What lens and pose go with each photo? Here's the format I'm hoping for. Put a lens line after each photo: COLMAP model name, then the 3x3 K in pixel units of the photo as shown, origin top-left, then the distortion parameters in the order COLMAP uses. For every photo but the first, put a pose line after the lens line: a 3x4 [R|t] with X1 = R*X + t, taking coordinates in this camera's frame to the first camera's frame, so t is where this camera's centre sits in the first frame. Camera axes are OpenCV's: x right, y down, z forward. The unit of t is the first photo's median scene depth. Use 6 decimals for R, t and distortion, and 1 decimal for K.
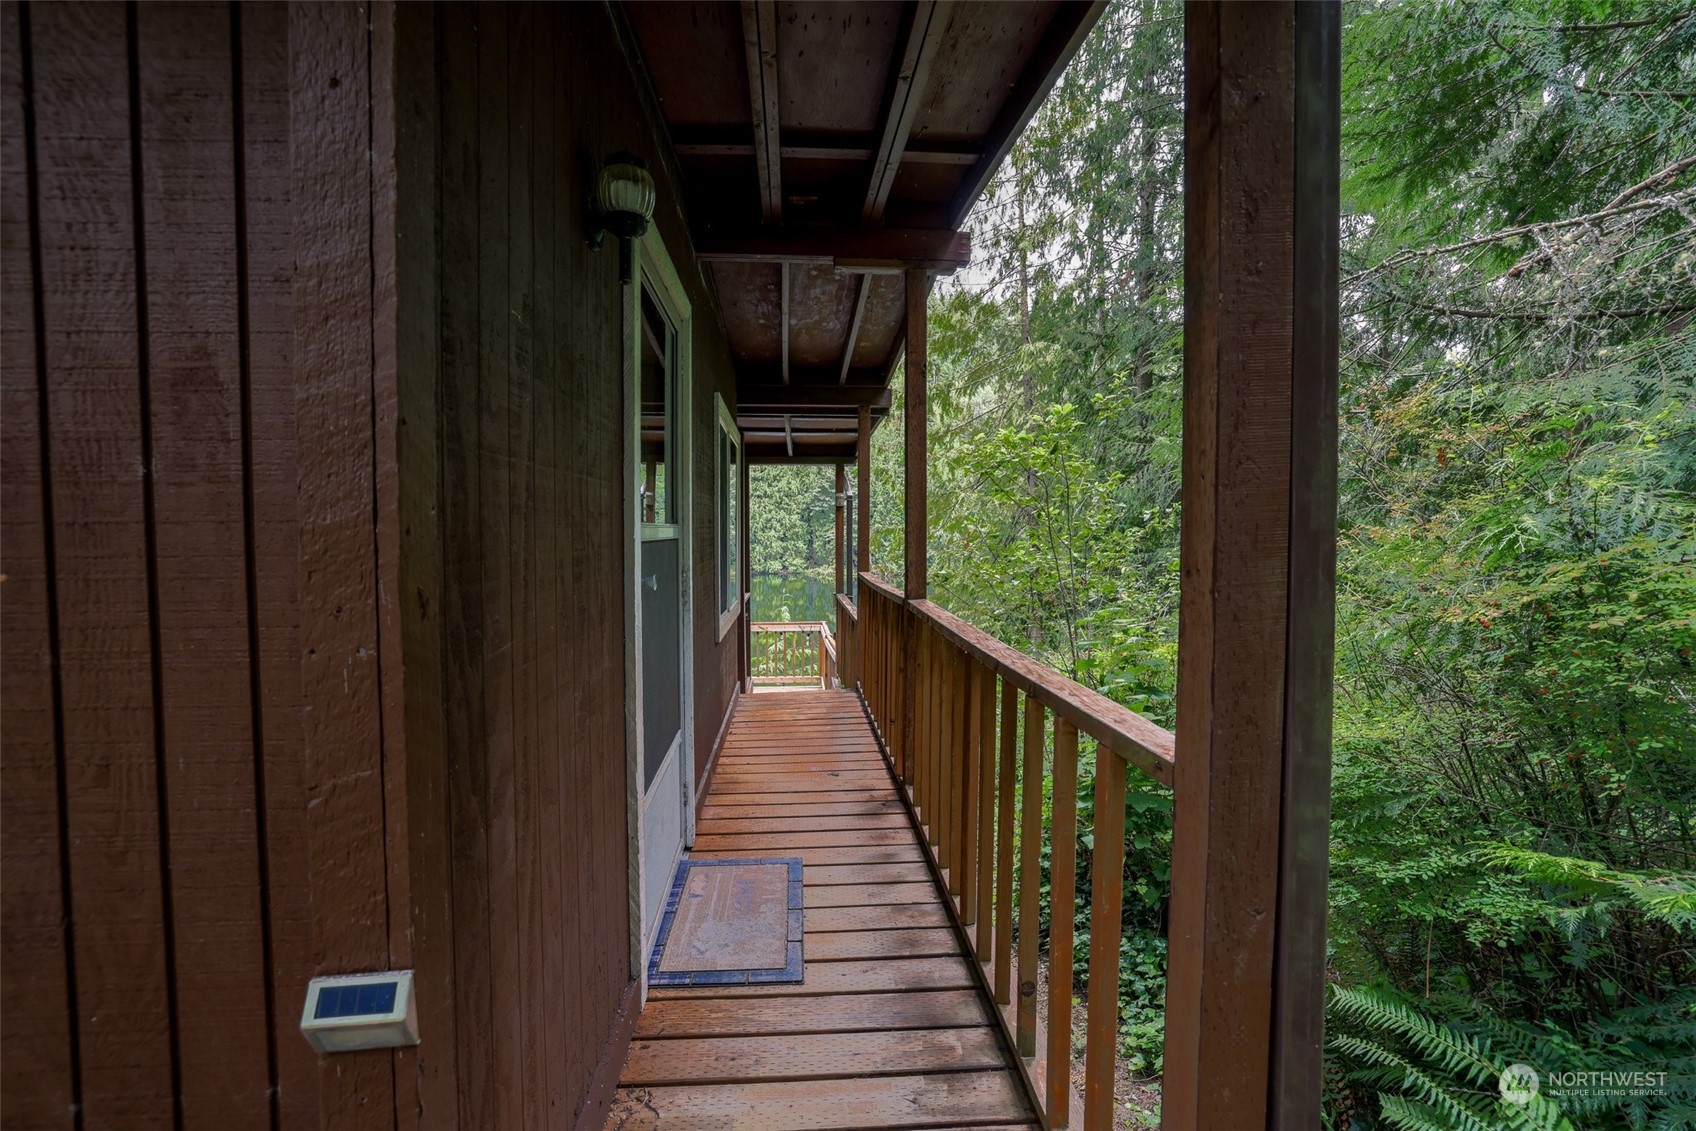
lens RADIAL K [[723.3, 0, 847.4], [0, 723.3, 561.6], [0, 0, 1]] dist [-0.006546, 0.000080]
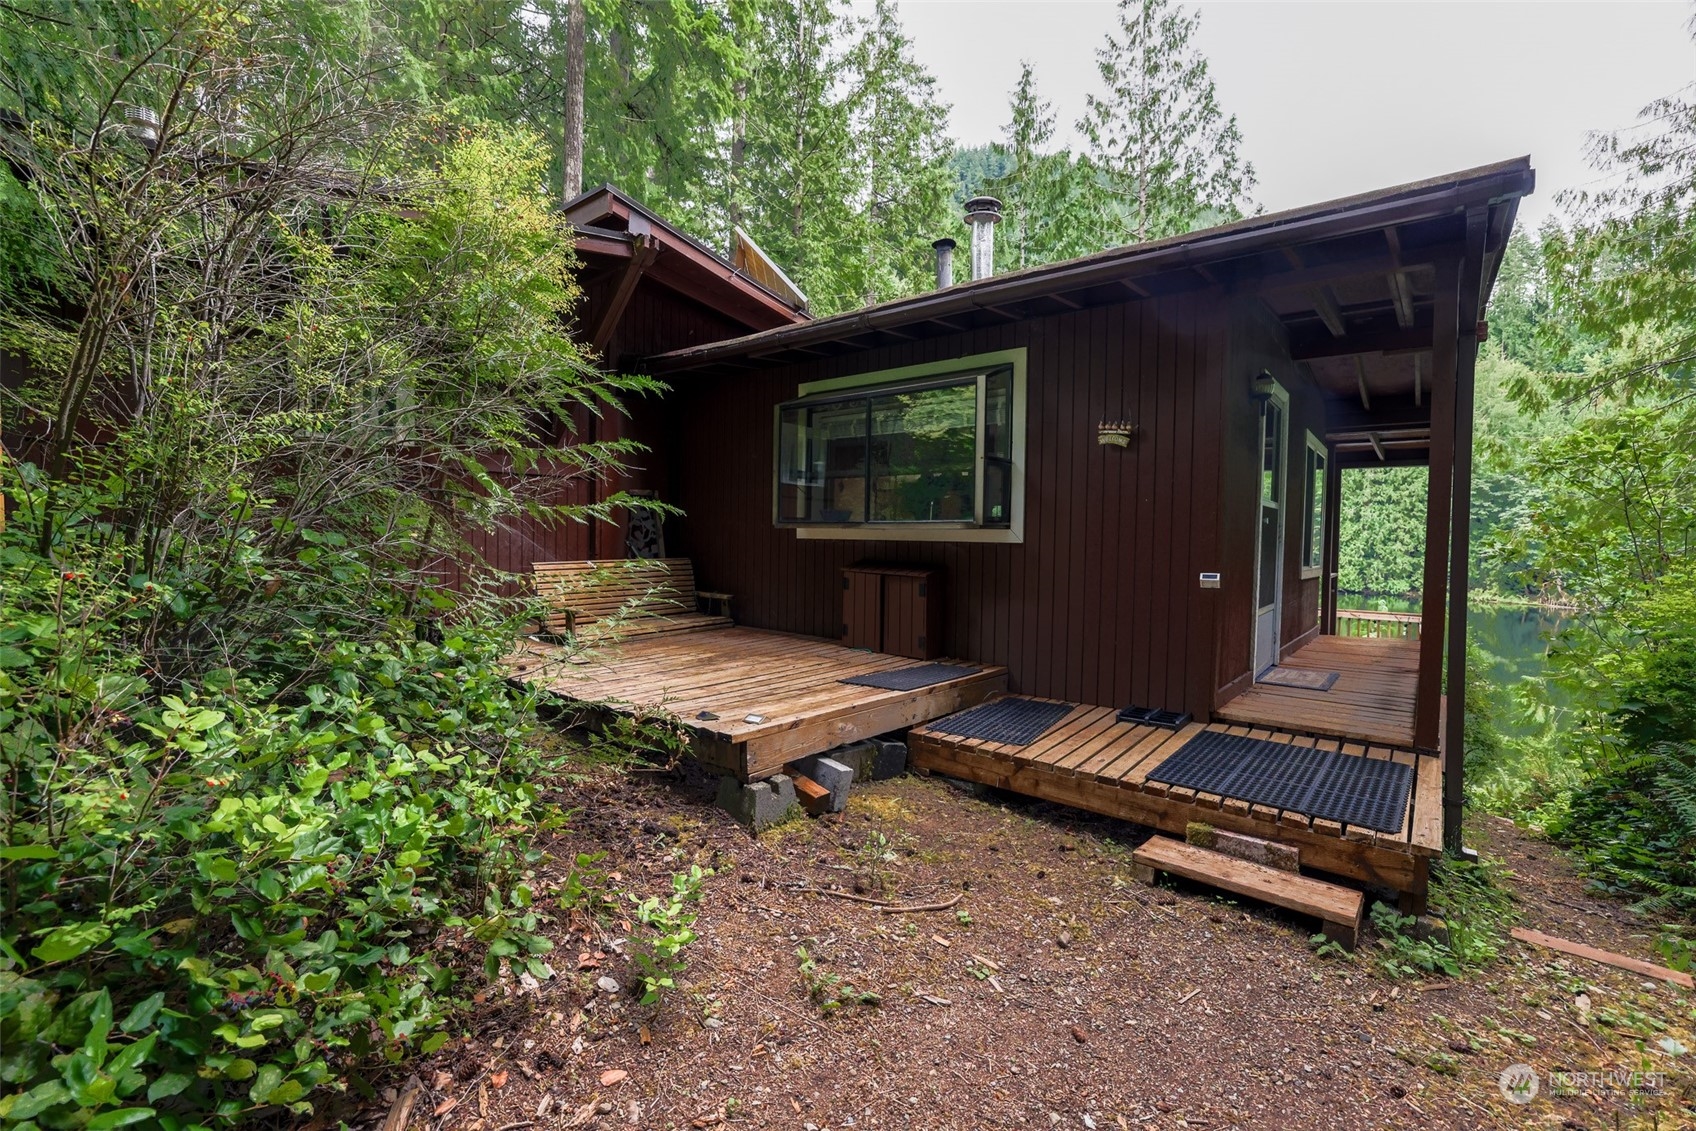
lens RADIAL K [[723.3, 0, 848.2], [0, 723.3, 563.1], [0, 0, 1]] dist [-0.006546, 0.000080]
pose [[0.725542, 0.041307, -0.686937, 0.107111], [-0.049234, 0.998755, 0.008057, 0.059267], [0.686415, 0.027975, 0.726672, -0.477322]]
